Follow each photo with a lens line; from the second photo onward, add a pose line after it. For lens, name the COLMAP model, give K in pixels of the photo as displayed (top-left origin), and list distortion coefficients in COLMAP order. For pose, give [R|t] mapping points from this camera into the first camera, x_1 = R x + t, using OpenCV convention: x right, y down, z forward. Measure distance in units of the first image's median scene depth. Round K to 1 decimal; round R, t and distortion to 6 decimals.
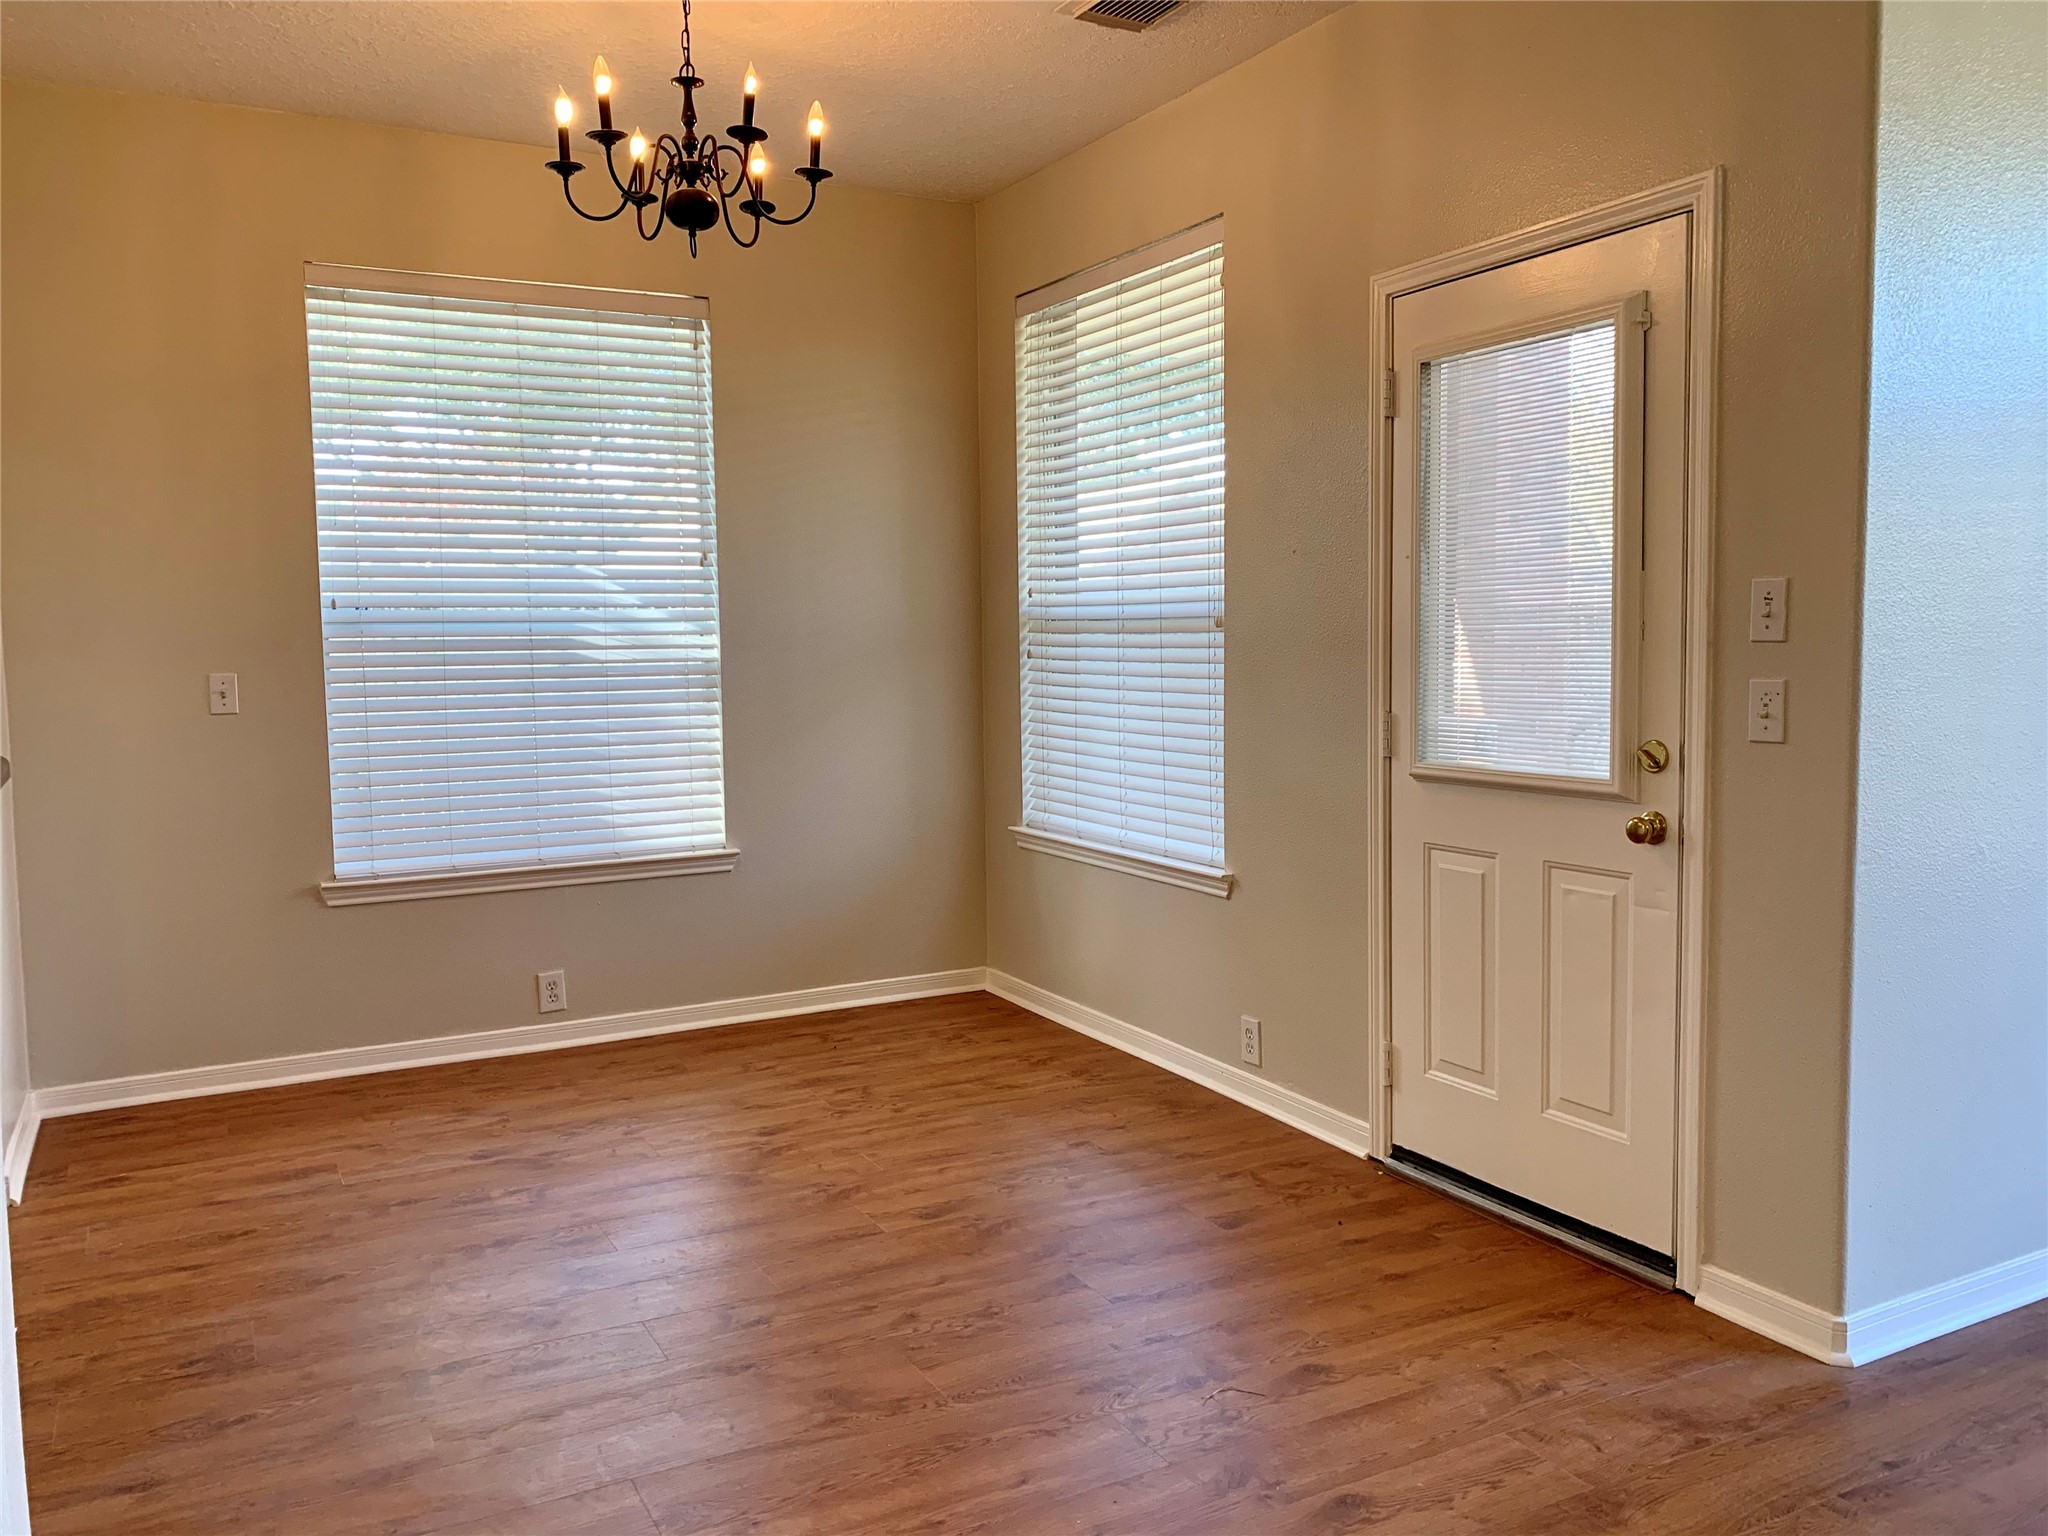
lens RADIAL K [[1567.9, 0, 1031.0], [0, 1567.9, 756.6], [0, 0, 1]] dist [0.005076, 0.011251]
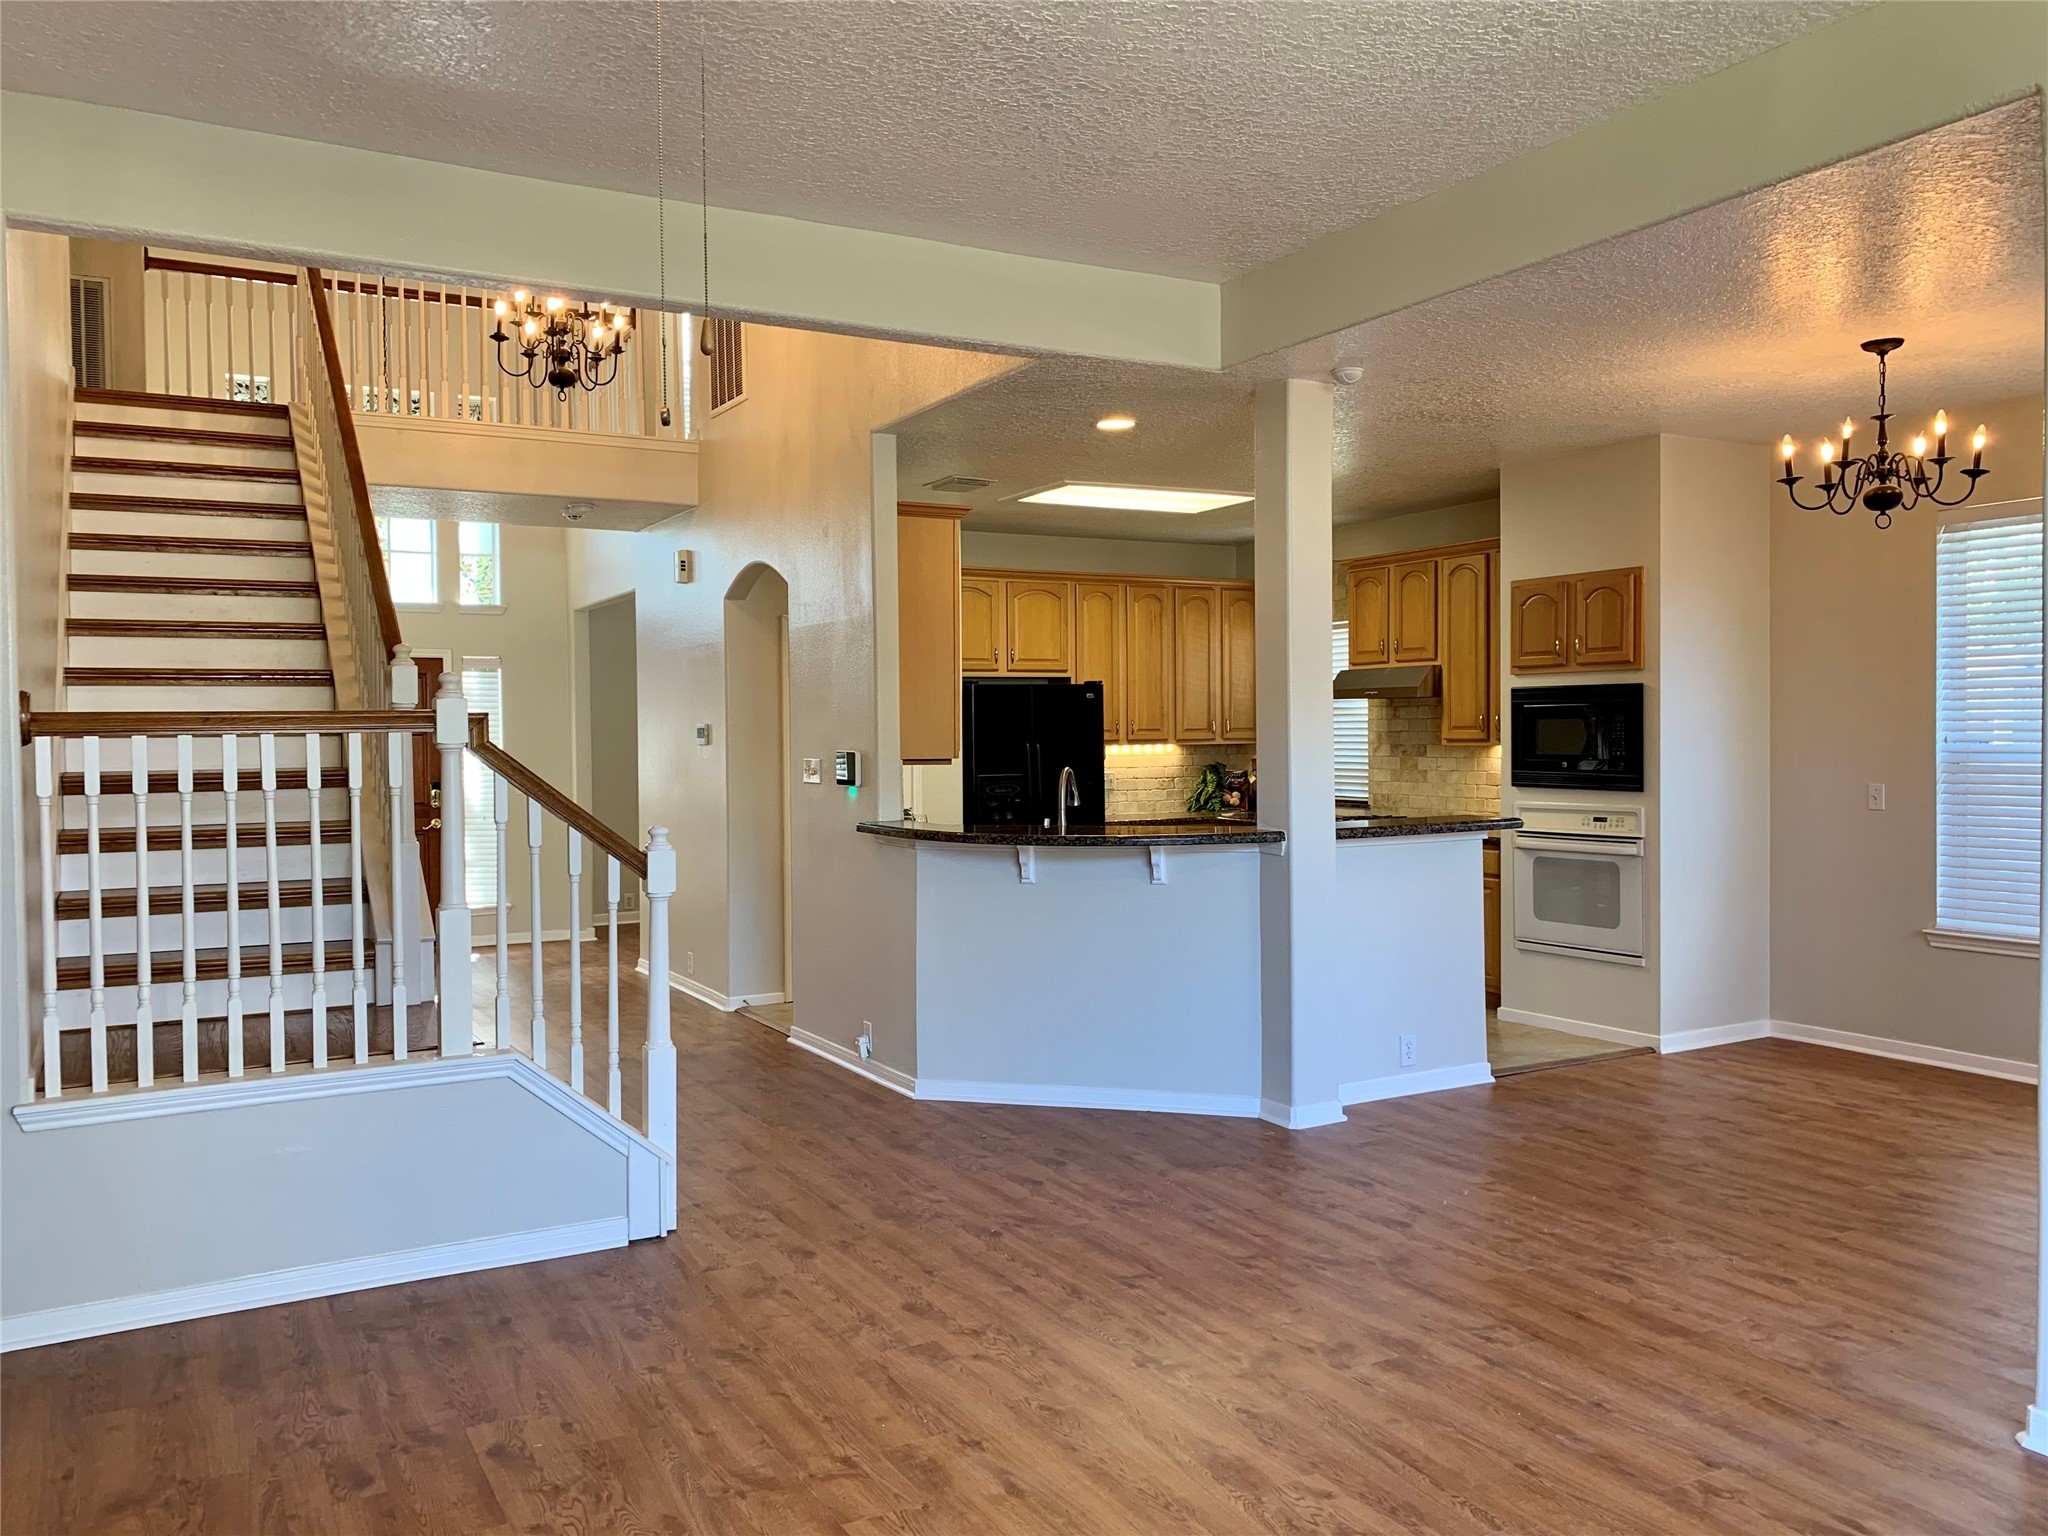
lens RADIAL K [[1567.9, 0, 1026.8], [0, 1567.9, 765.7], [0, 0, 1]] dist [0.005076, 0.011251]
pose [[0.021359, 0.035689, -0.999135, 1.411045], [-0.067305, 0.997147, 0.034179, -0.093159], [0.997504, 0.066516, 0.023700, 0.165285]]
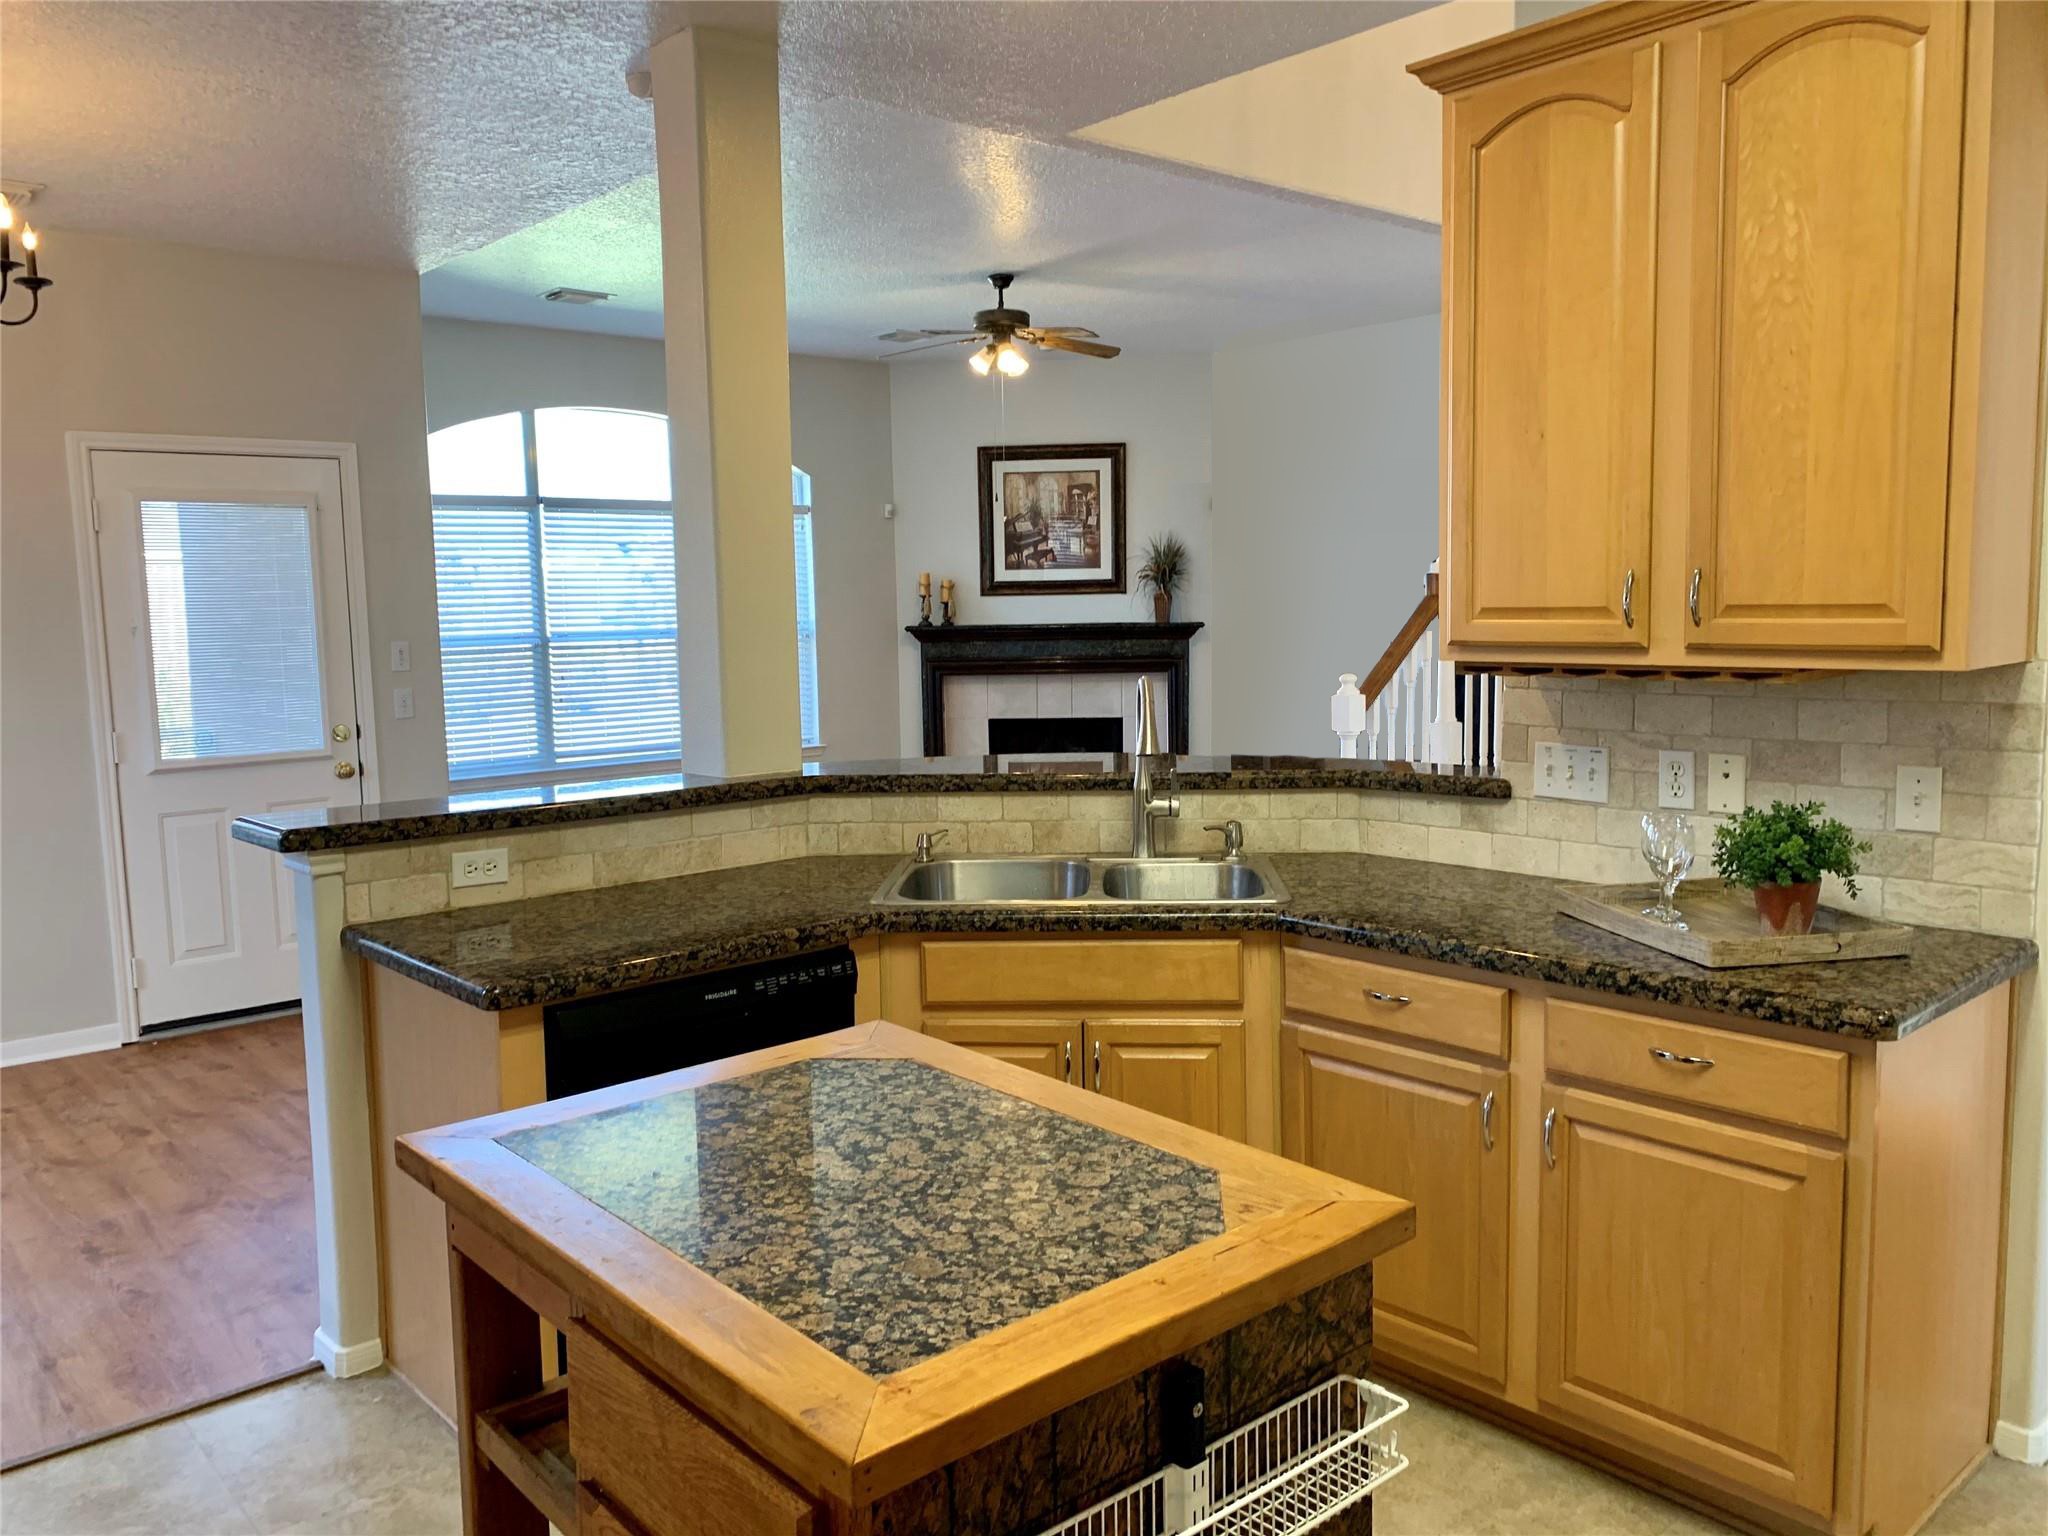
lens RADIAL K [[1567.9, 0, 1023.3], [0, 1567.9, 763.9], [0, 0, 1]] dist [0.005076, 0.011251]
pose [[-0.216821, -0.100042, 0.971072, -1.591086], [0.097680, 0.987520, 0.123546, -0.114855], [-0.971312, 0.121641, -0.204343, 0.547953]]
